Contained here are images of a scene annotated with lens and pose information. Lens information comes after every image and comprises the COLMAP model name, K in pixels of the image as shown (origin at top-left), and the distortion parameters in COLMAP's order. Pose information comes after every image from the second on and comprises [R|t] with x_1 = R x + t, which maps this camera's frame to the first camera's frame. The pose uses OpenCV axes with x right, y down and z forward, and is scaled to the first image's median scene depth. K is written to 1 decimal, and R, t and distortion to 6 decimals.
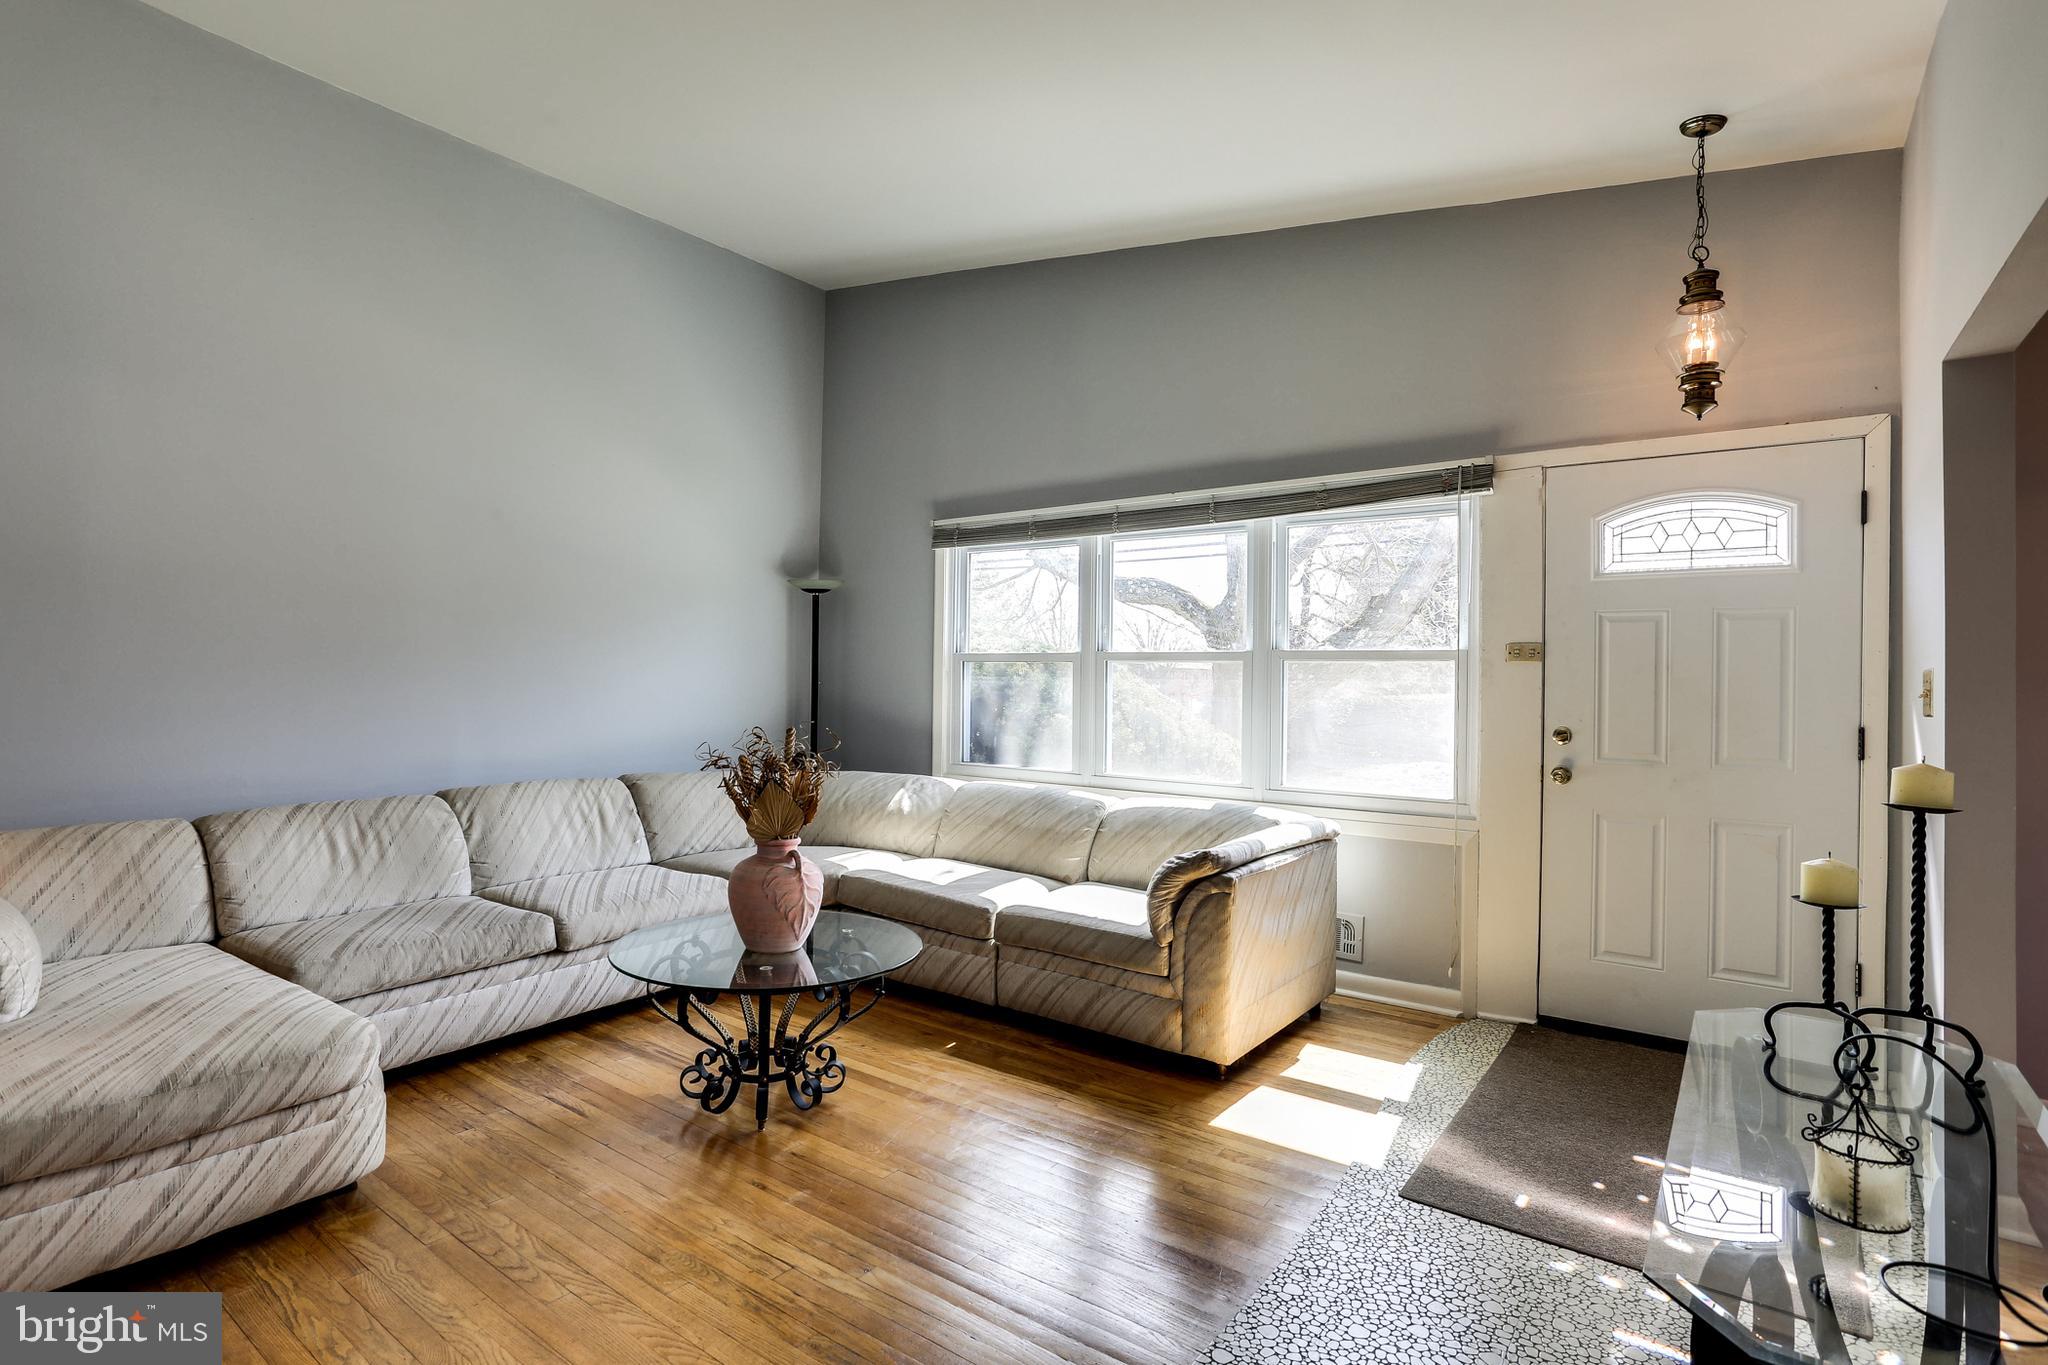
lens RADIAL K [[1011.3, 0, 1021.1], [0, 1011.3, 677.5], [0, 0, 1]] dist [-0.076956, 0.036121]
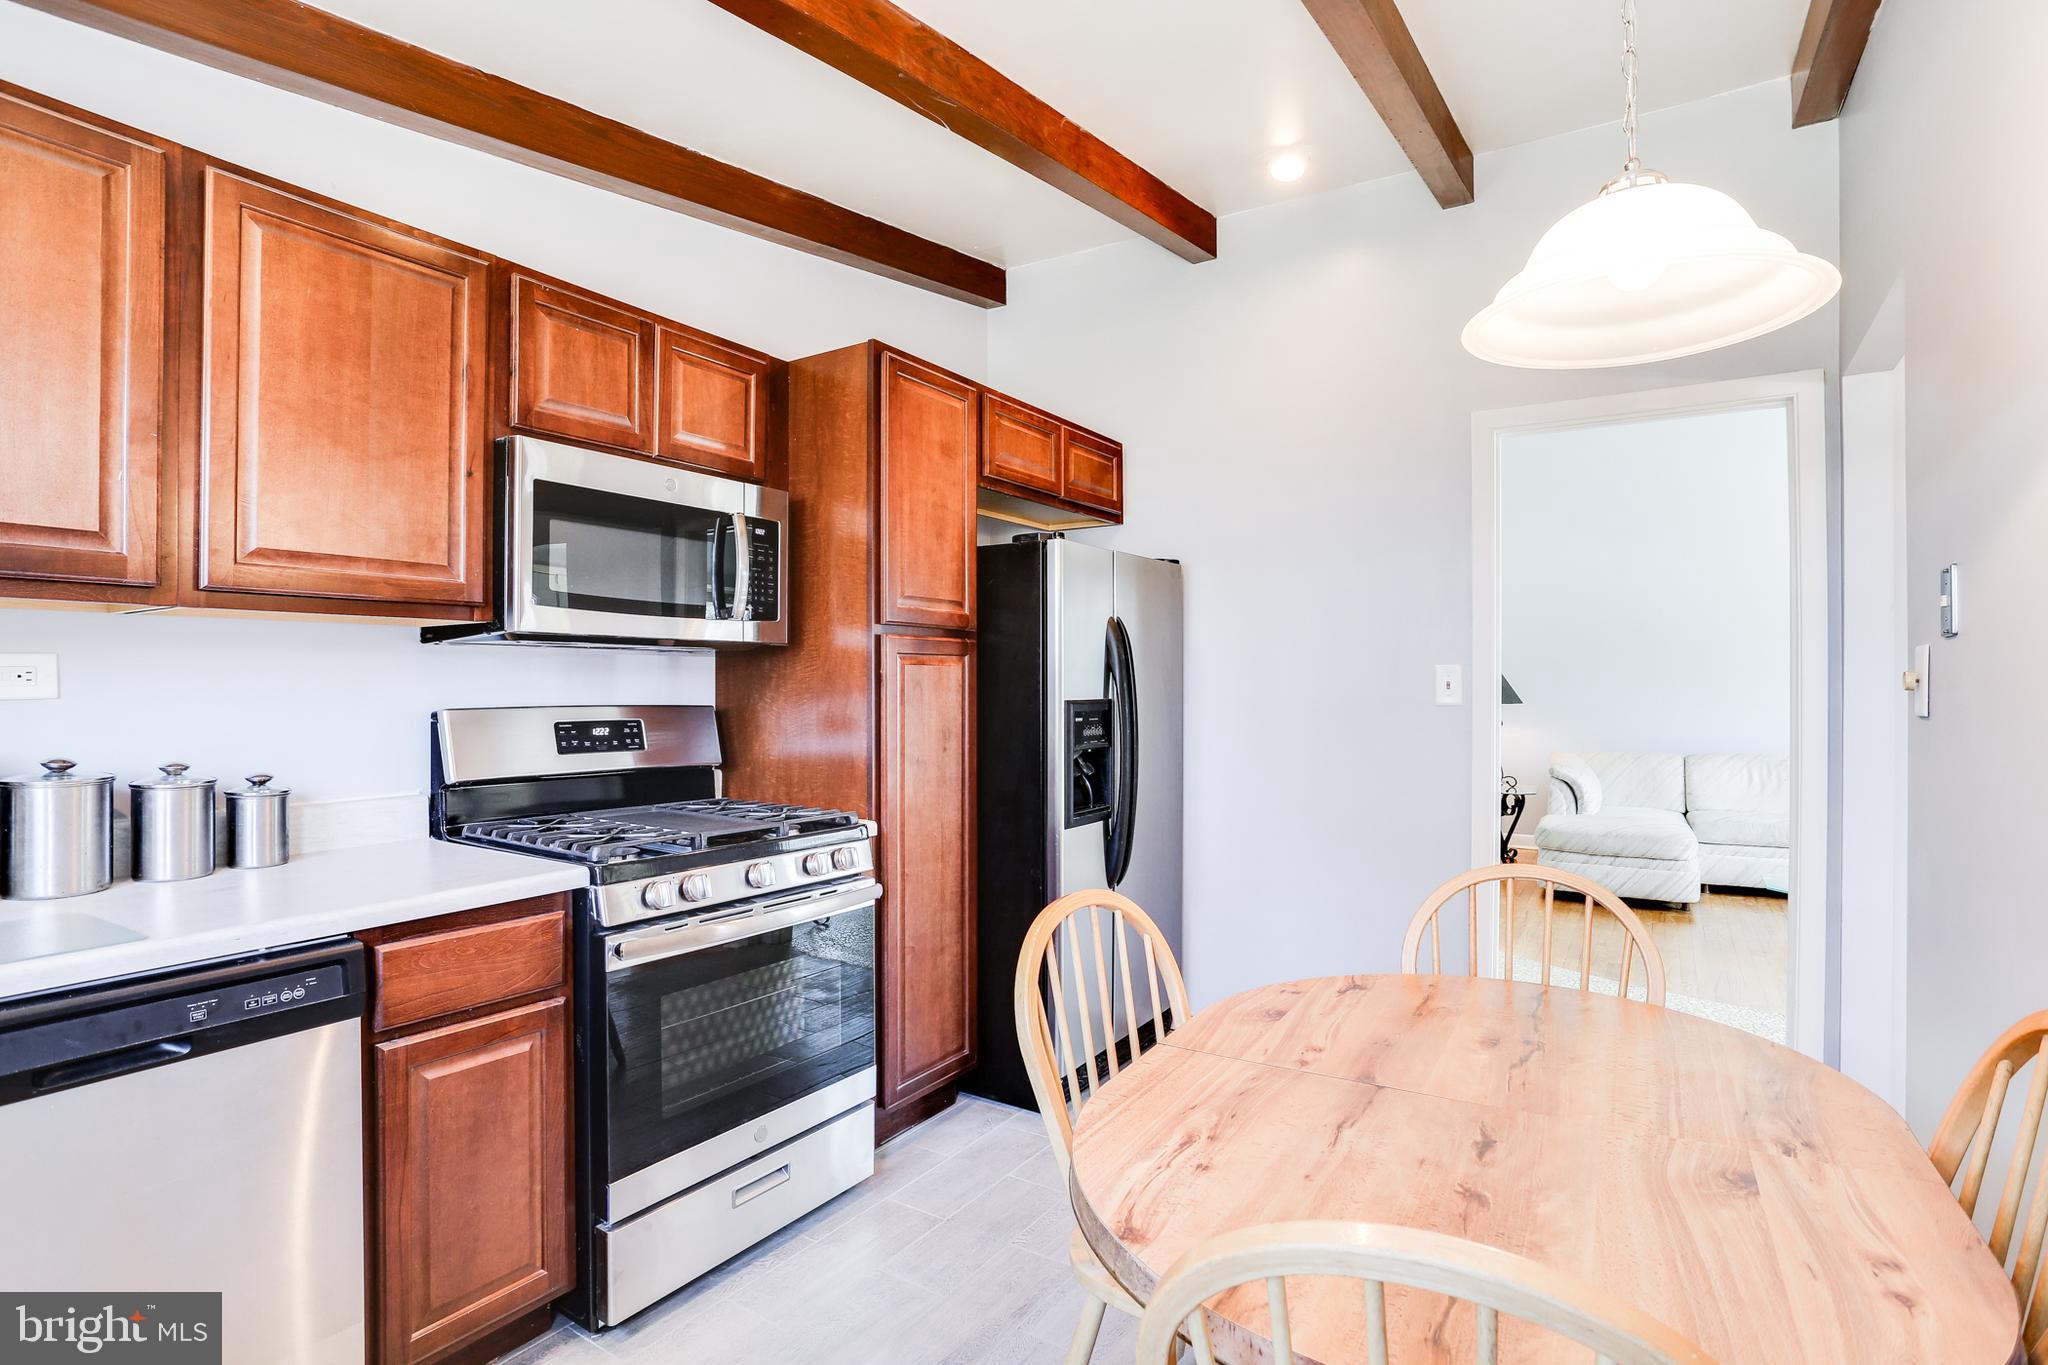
lens RADIAL K [[1011.3, 0, 1021.1], [0, 1011.3, 677.5], [0, 0, 1]] dist [-0.076956, 0.036121]
pose [[0.060418, -0.016995, -0.998028, 1.023579], [0.005953, 0.999843, -0.016666, 0.007643], [0.998155, -0.004935, 0.060510, -0.463283]]
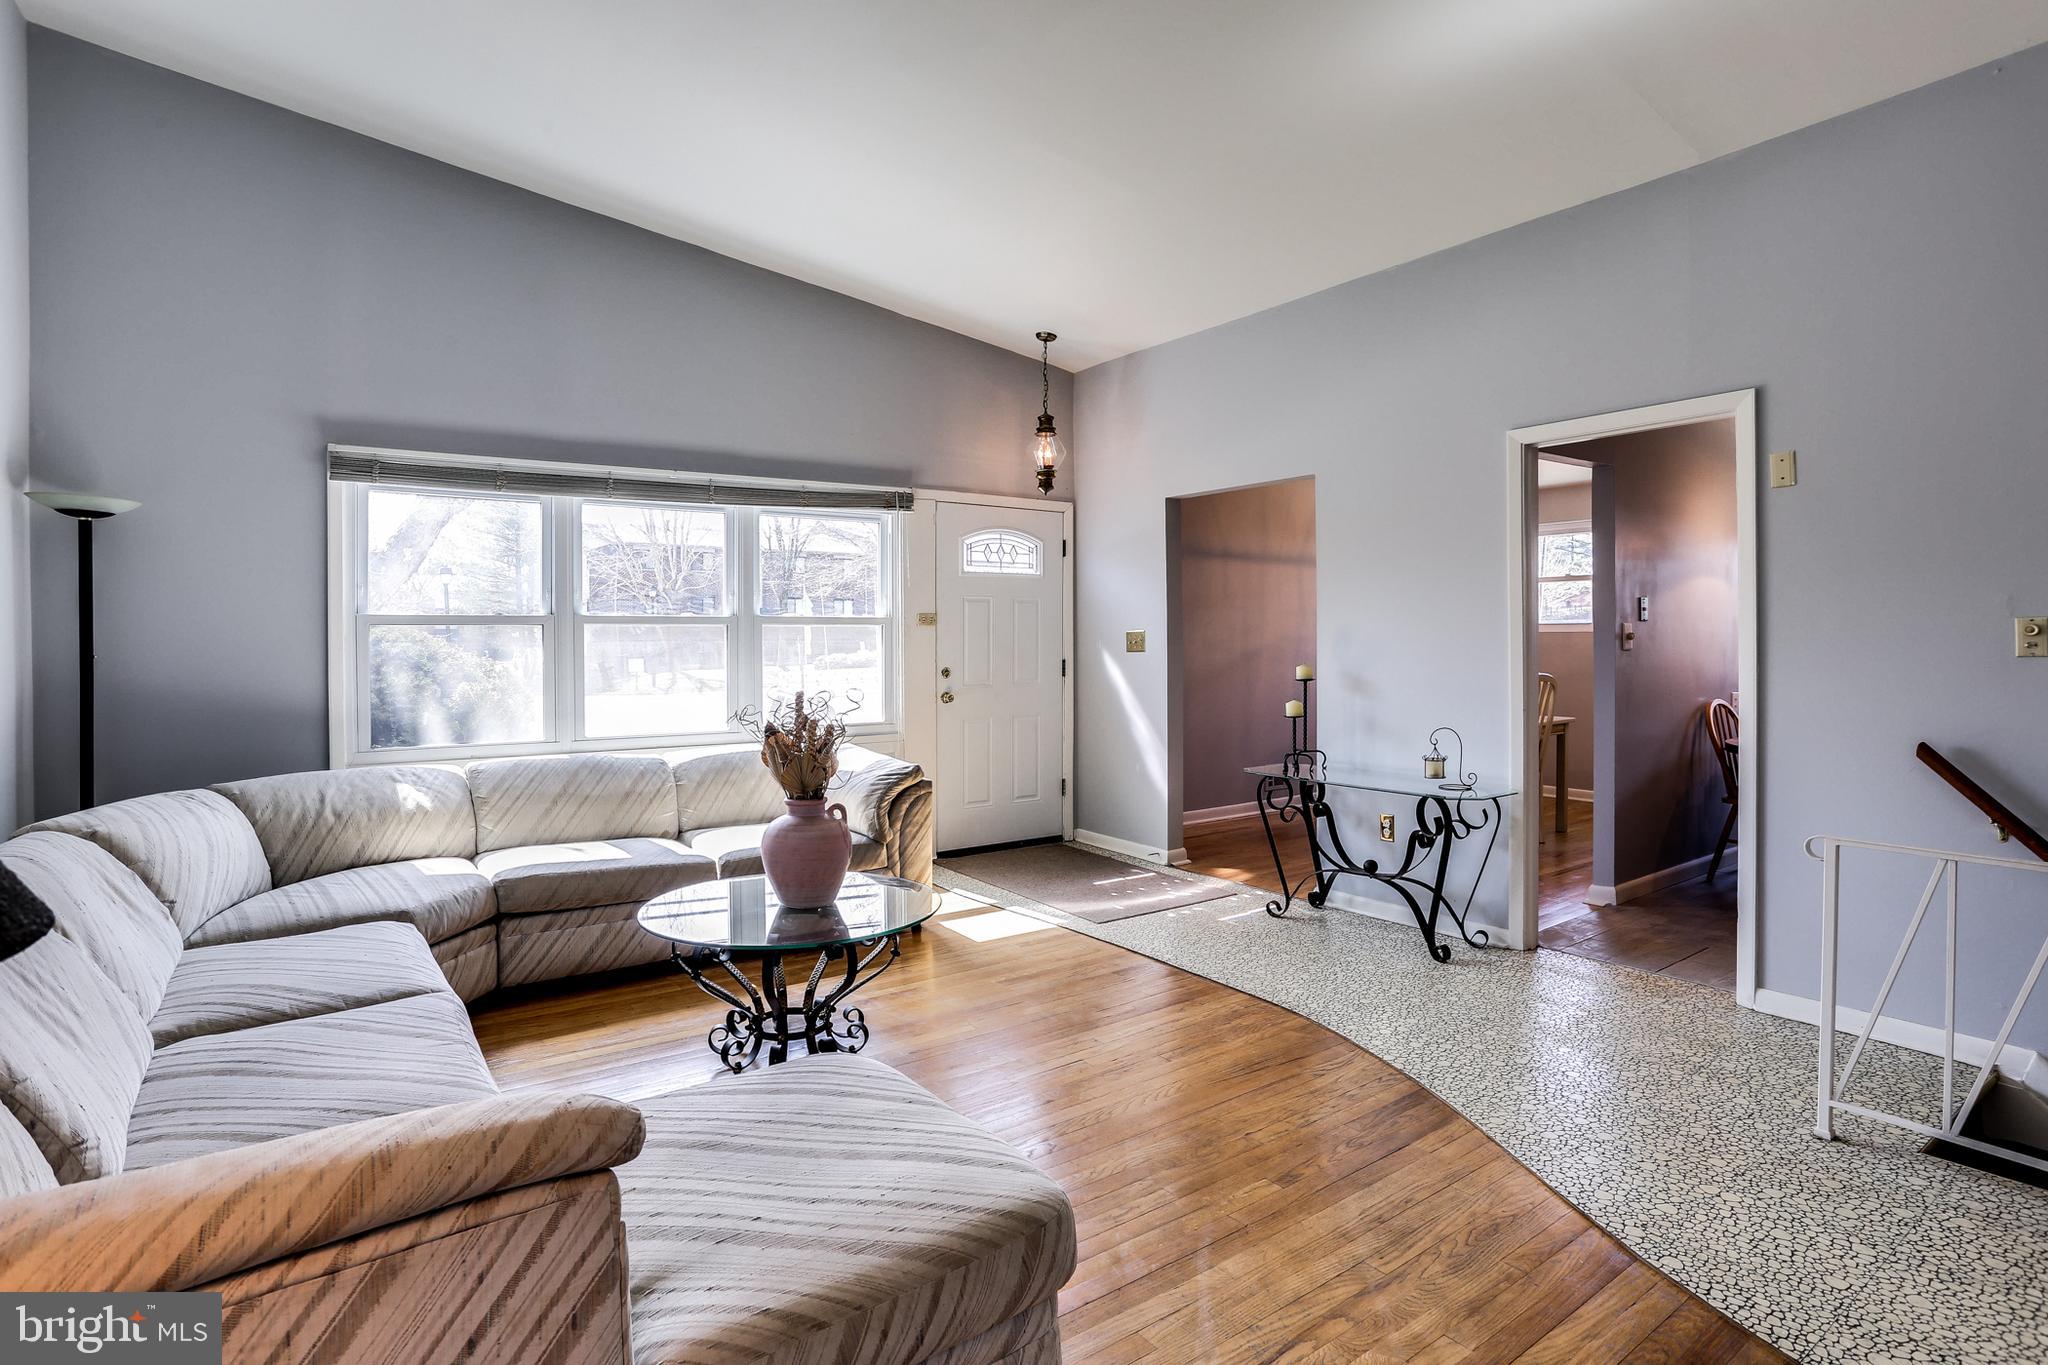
lens RADIAL K [[1013.4, 0, 1044.7], [0, 1013.4, 640.8], [0, 0, 1]] dist [-0.041876, 0.001550]
pose [[0.300950, -0.017373, 0.953482, -0.980016], [0.007458, 0.999846, 0.015864, -0.017150], [-0.953611, 0.002336, 0.301033, 0.368216]]
